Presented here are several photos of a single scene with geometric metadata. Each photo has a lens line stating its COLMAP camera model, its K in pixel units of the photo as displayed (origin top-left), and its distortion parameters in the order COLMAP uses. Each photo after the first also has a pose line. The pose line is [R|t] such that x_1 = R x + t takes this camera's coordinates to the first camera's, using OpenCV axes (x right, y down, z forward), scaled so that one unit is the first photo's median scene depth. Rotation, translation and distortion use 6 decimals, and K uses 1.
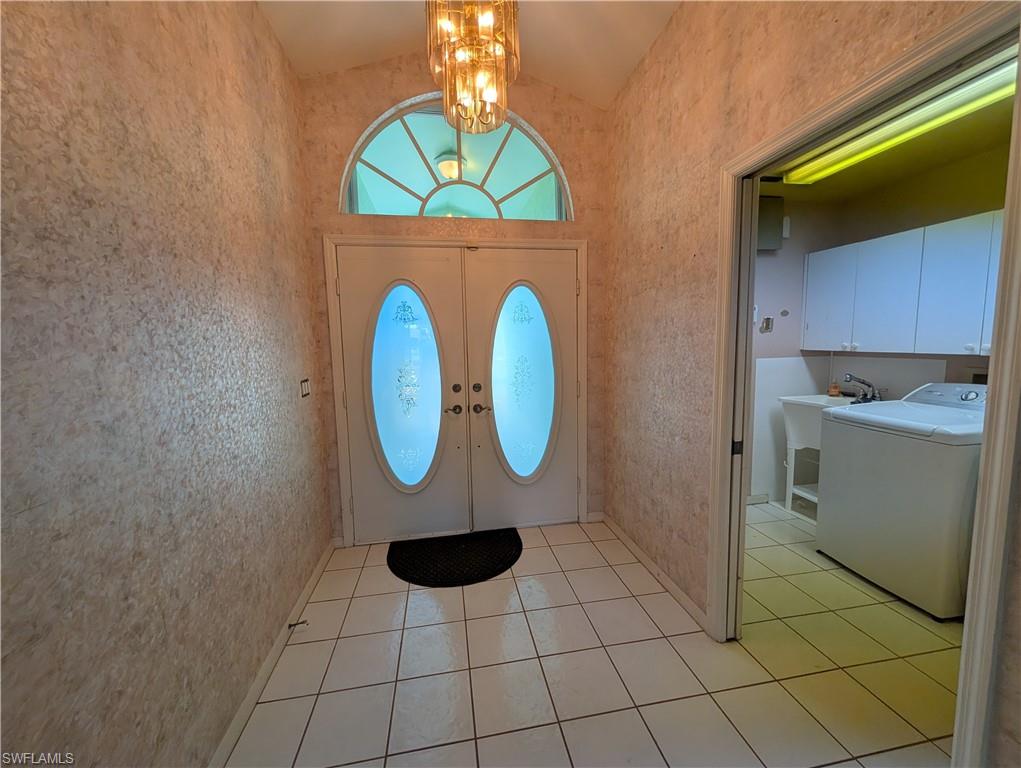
lens RADIAL K [[393.5, 0, 510.9], [0, 393.5, 381.5], [0, 0, 1]] dist [0.001279, -0.000545]
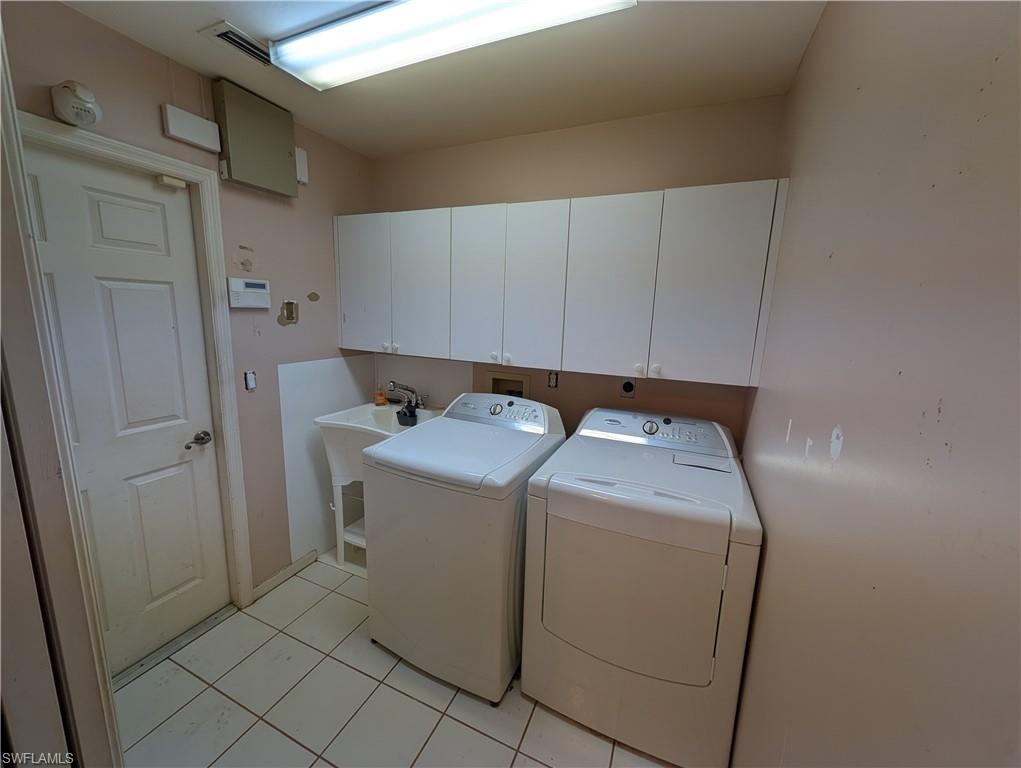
lens RADIAL K [[393.5, 0, 509.6], [0, 393.5, 381.9], [0, 0, 1]] dist [0.001279, -0.000545]
pose [[0.555678, -0.104652, 0.824785, 0.307328], [0.039259, 0.994242, 0.099704, -0.082285], [-0.830470, -0.023023, 0.556587, 0.330895]]
